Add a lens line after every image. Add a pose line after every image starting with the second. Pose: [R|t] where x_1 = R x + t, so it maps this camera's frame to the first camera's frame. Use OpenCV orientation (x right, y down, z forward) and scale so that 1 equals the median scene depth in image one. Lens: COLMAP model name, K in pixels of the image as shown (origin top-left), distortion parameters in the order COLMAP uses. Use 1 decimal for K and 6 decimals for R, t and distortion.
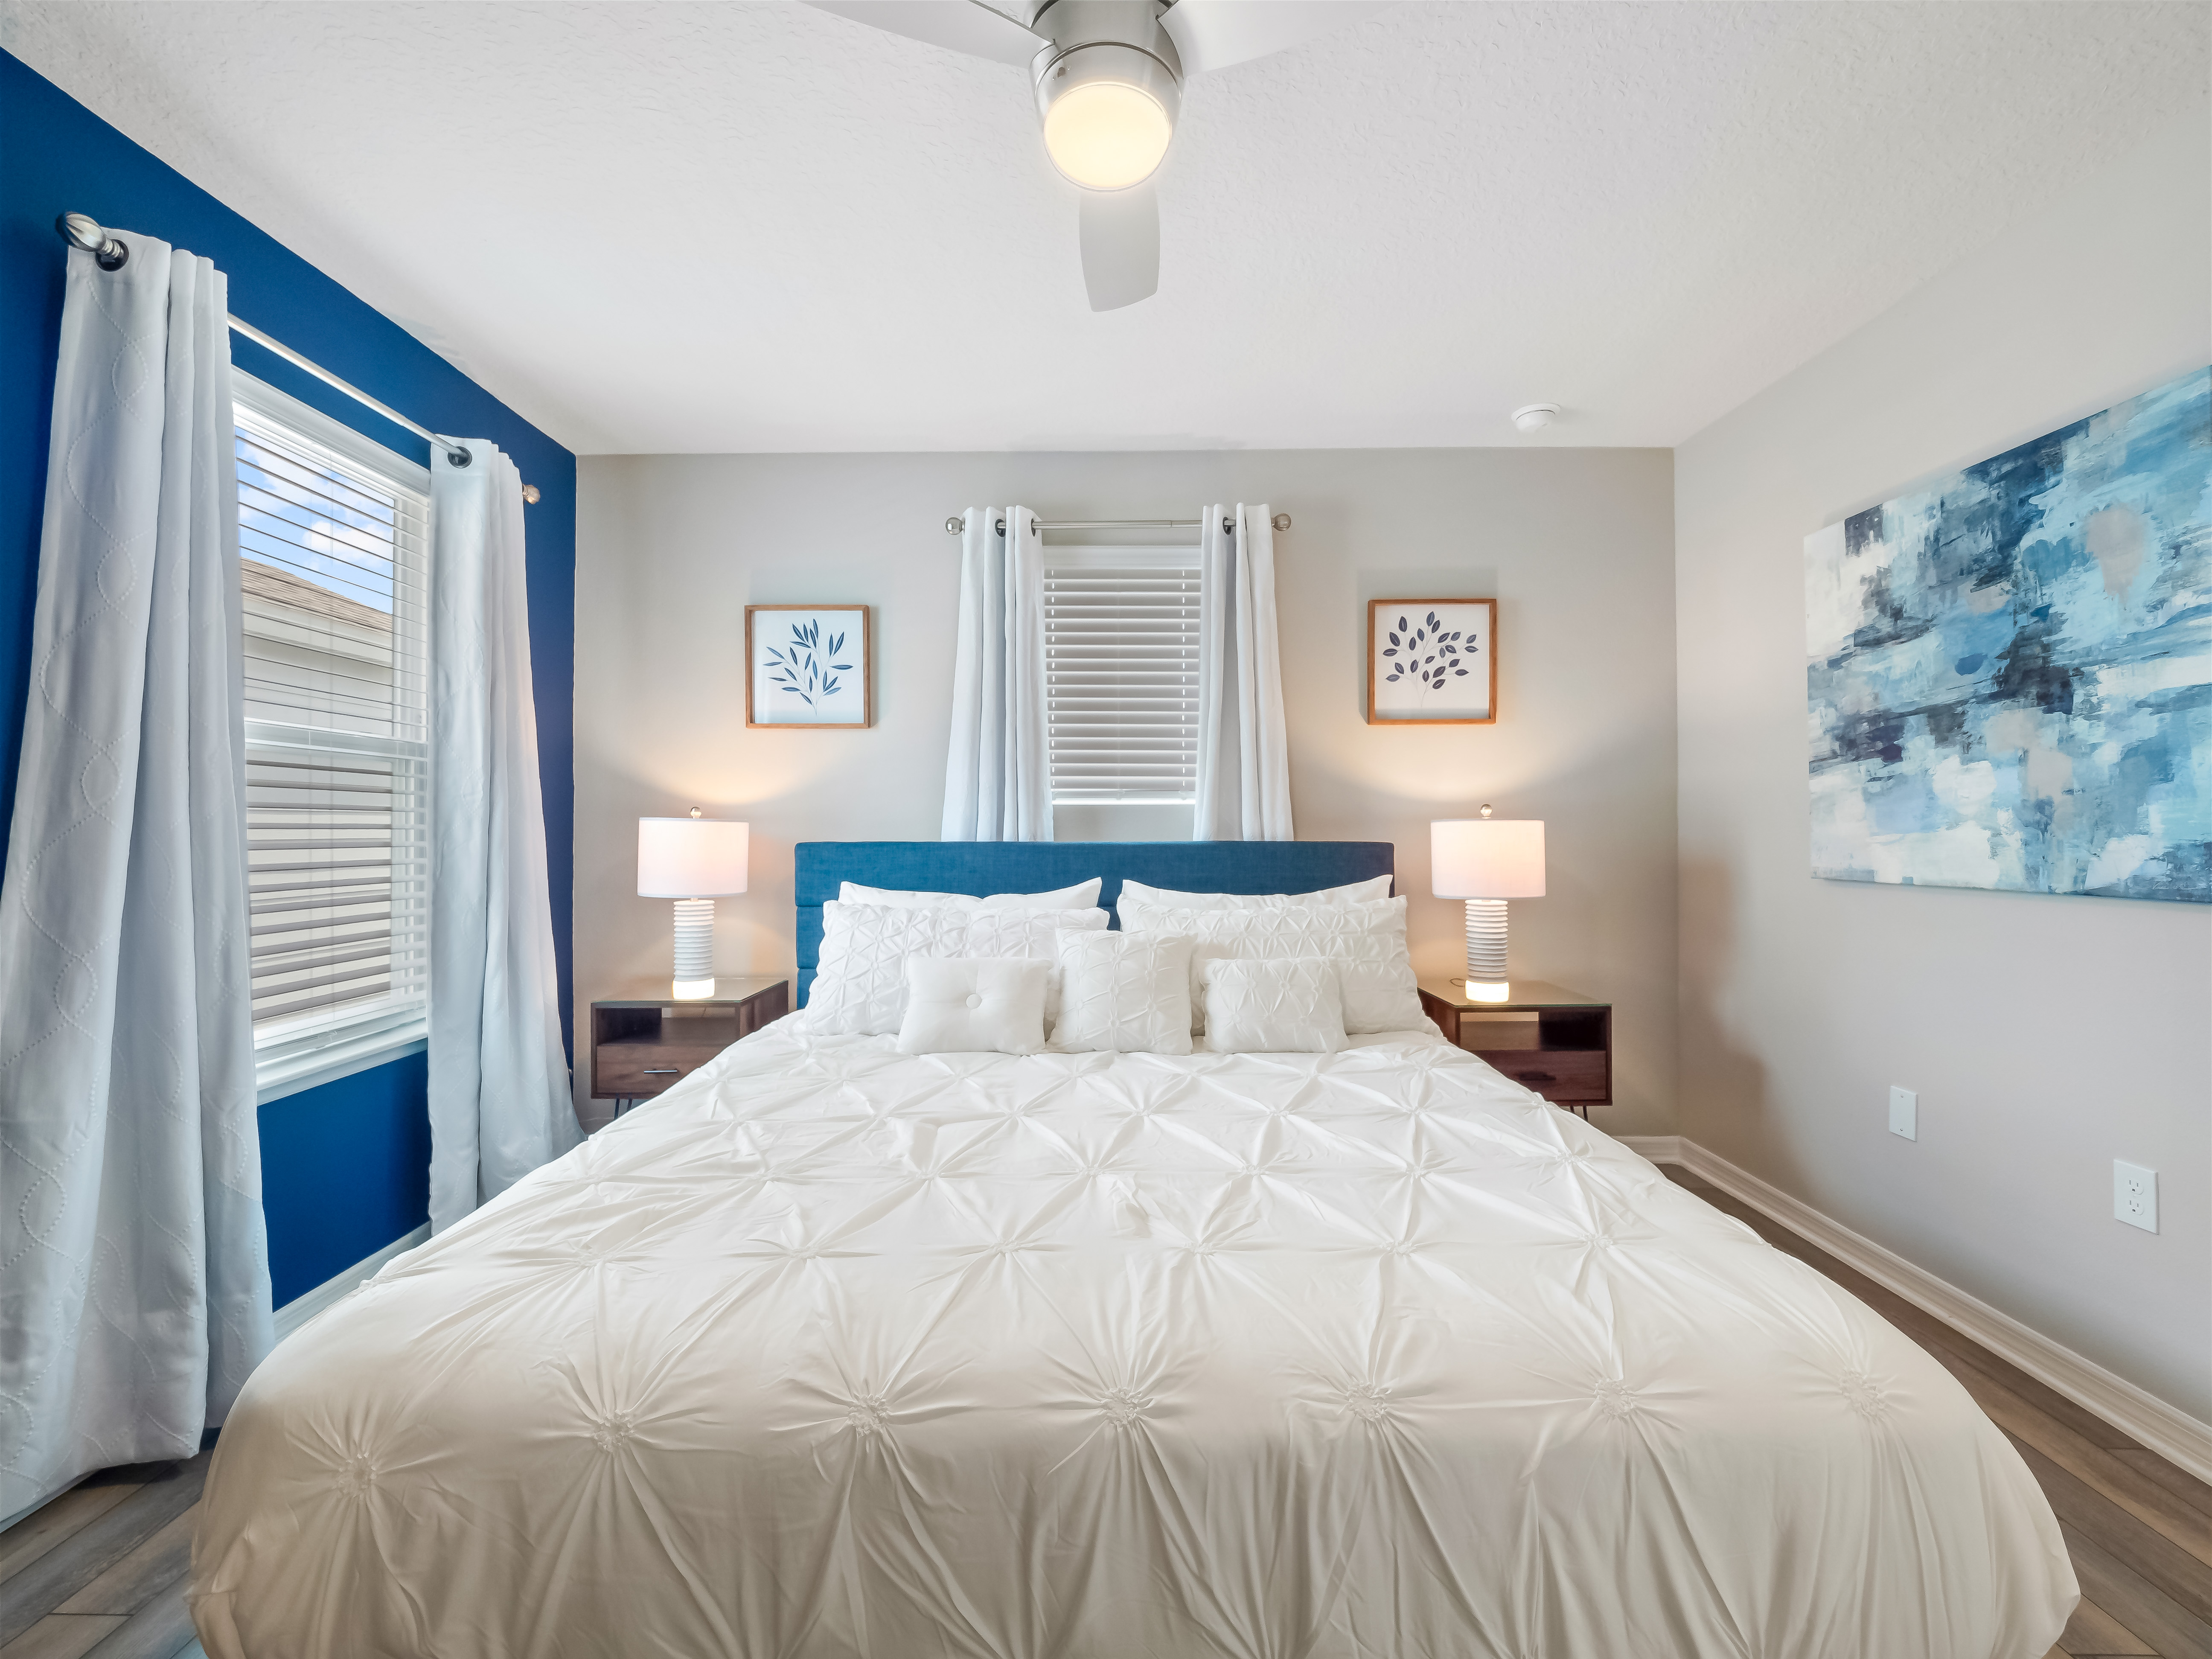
lens RADIAL K [[925.7, 0, 1093.2], [0, 925.7, 817.4], [0, 0, 1]] dist [0.014303, -0.008625]
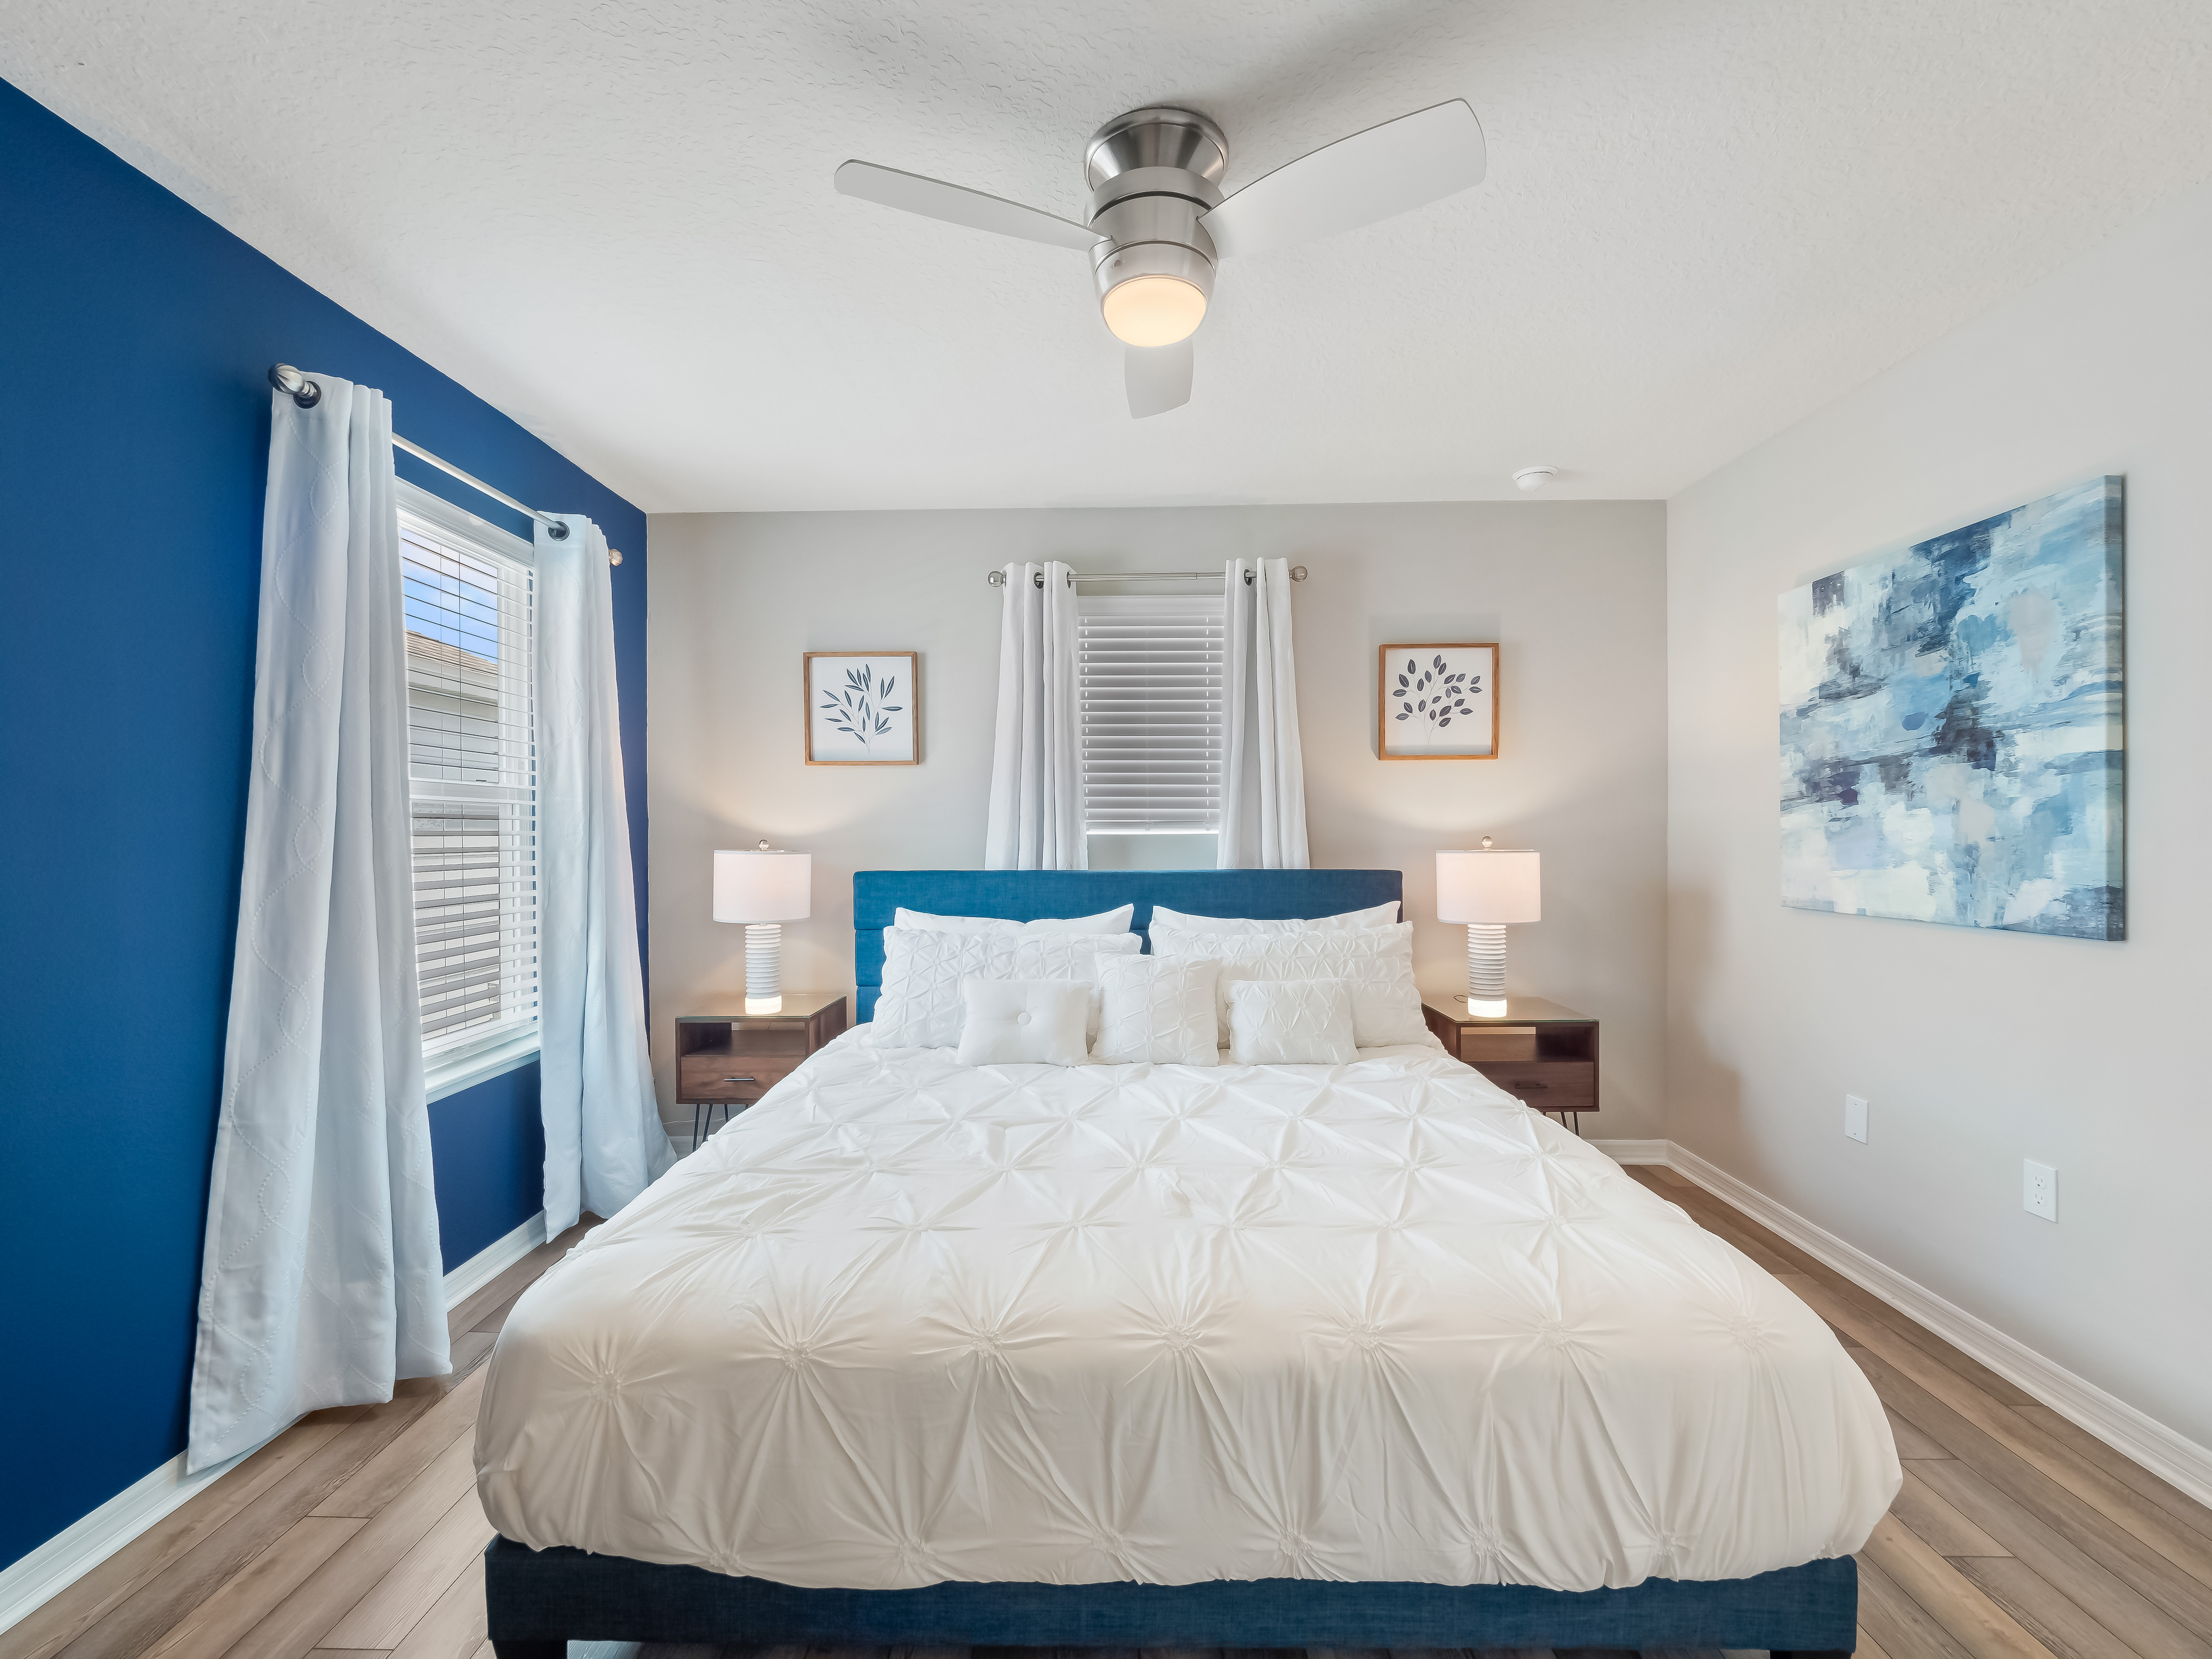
lens RADIAL K [[935.5, 0, 1094.3], [0, 935.5, 837.9], [0, 0, 1]] dist [0.022541, -0.016964]
pose [[0.999911, -0.002411, -0.013144, -0.031401], [0.002656, 0.999822, 0.018666, -0.046914], [0.013096, -0.018699, 0.999739, -0.148518]]
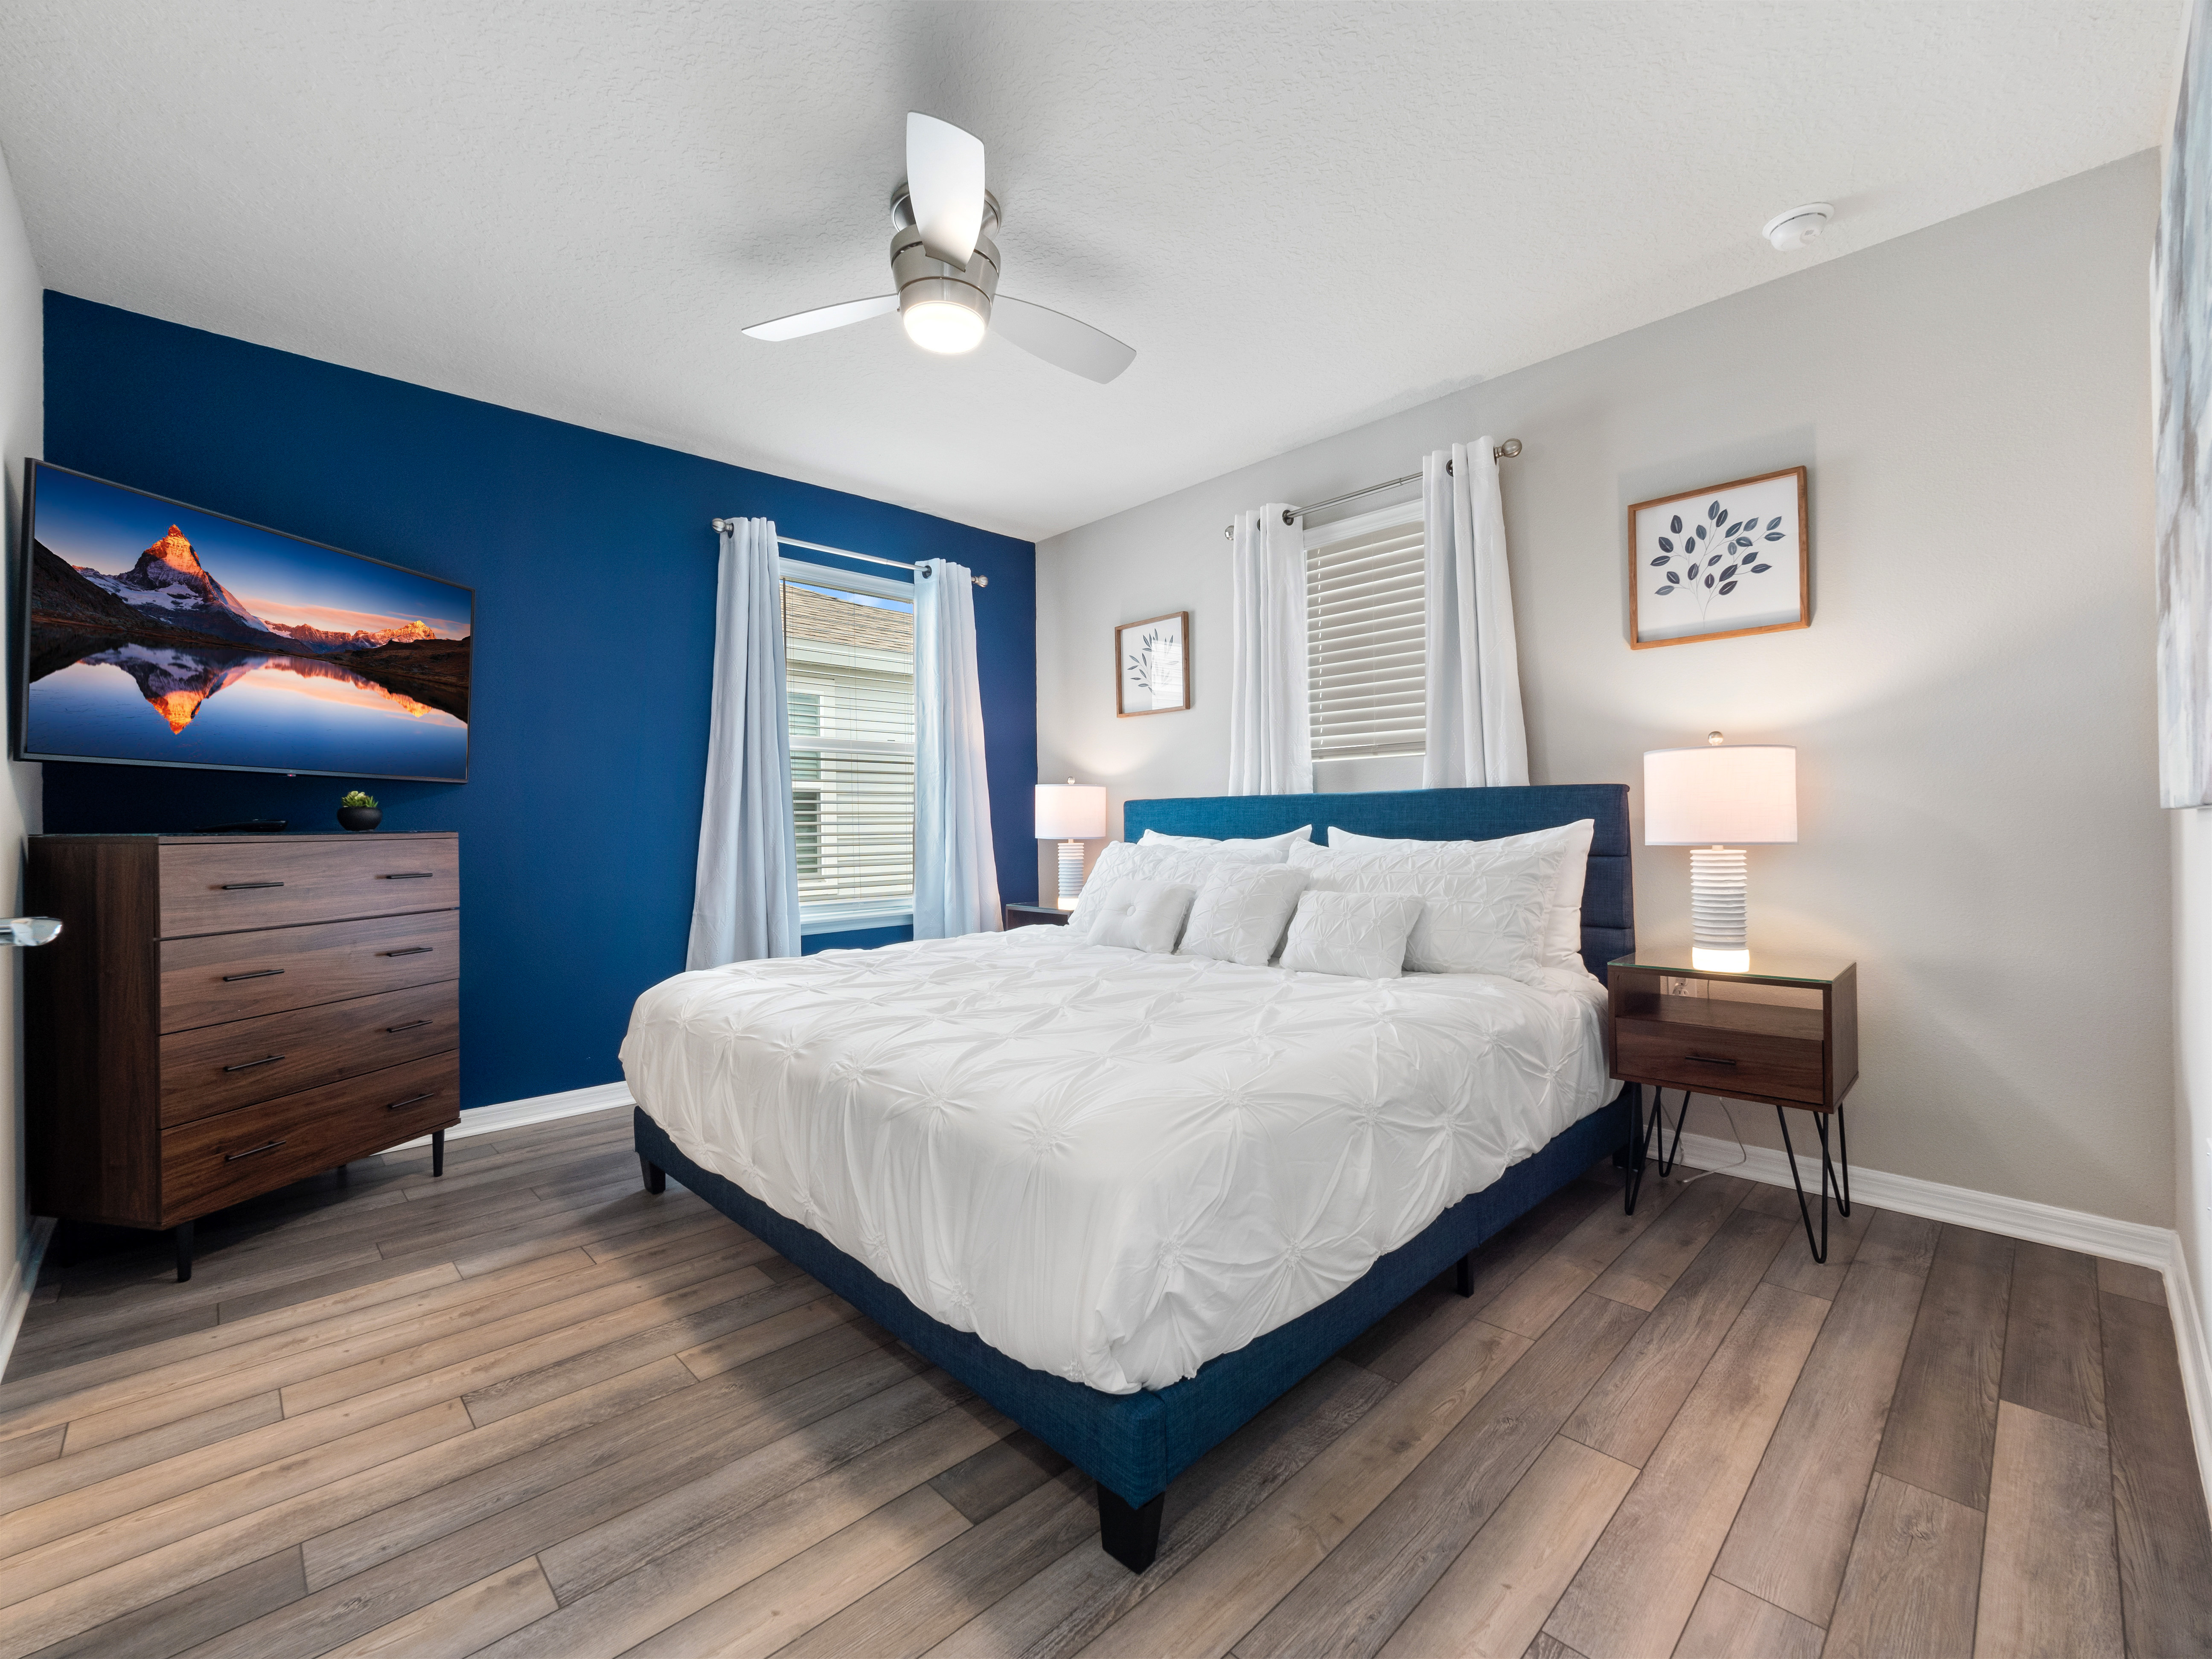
lens RADIAL K [[925.7, 0, 1093.2], [0, 925.7, 817.4], [0, 0, 1]] dist [0.014303, -0.008625]
pose [[0.700471, -0.011756, -0.713584, 0.853053], [0.020007, 0.999795, 0.003168, 0.065952], [0.713401, -0.016496, 0.700562, 0.043656]]
